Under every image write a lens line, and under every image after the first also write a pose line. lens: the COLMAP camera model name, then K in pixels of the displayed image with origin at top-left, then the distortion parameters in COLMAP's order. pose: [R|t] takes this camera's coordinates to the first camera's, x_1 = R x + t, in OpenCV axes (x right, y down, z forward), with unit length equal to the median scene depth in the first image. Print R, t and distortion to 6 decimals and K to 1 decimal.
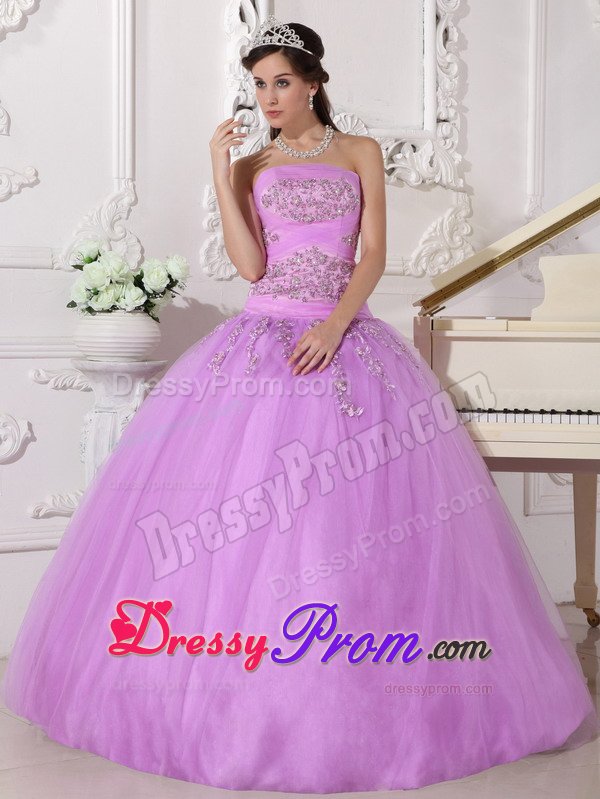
lens RADIAL K [[1975.5, 0, 300.0], [0, 1975.5, 399.5], [0, 0, 1]] dist [0.115384, 0.678063]
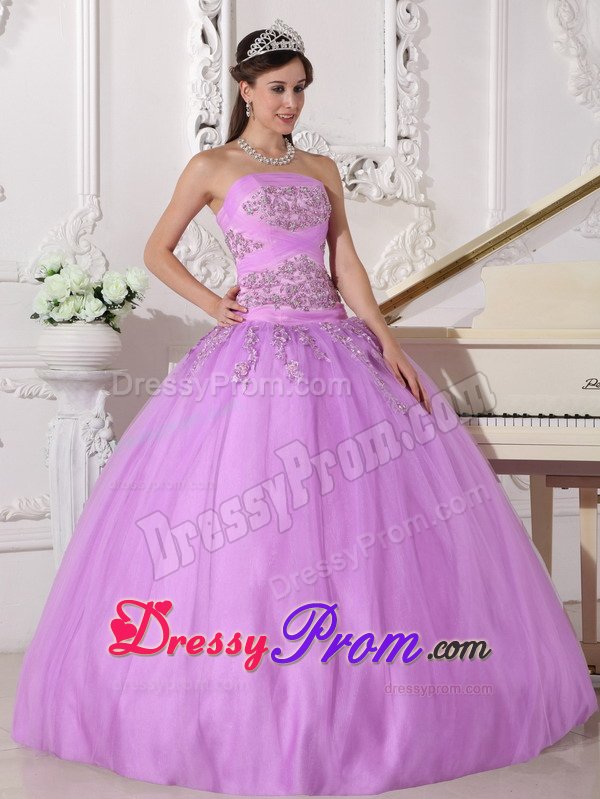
lens RADIAL K [[1975.5, 0, 300.0], [0, 1975.5, 399.5], [0, 0, 1]] dist [0.115384, 0.678063]
pose [[0.999504, -0.002648, -0.031384, 0.052839], [0.002281, 0.999929, -0.011728, 0.008047], [0.031413, 0.011650, 0.999439, -0.033011]]
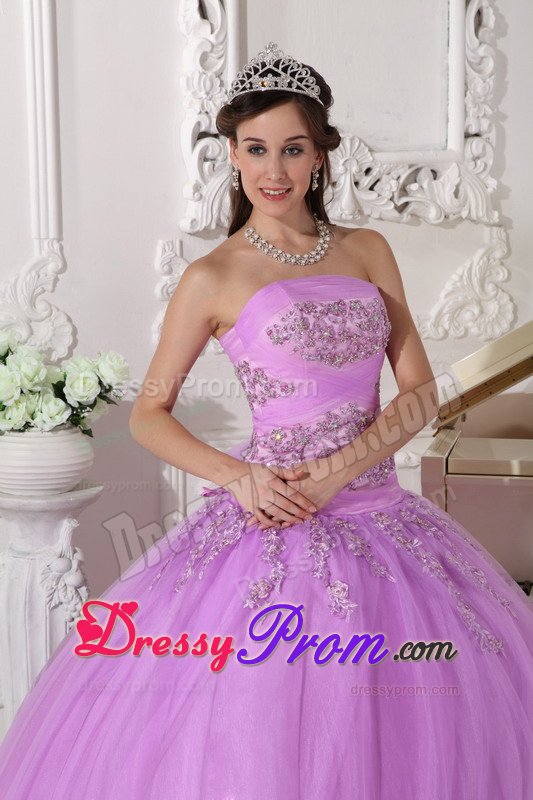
lens RADIAL K [[1860.3, 0, 264.6], [0, 1860.3, 441.3], [0, 0, 1]] dist [0.367938, 0.261430]
pose [[0.998508, -0.001617, -0.054579, 0.033070], [0.007668, 0.993809, 0.110837, -0.110574], [0.054062, -0.111090, 0.992339, 0.272137]]
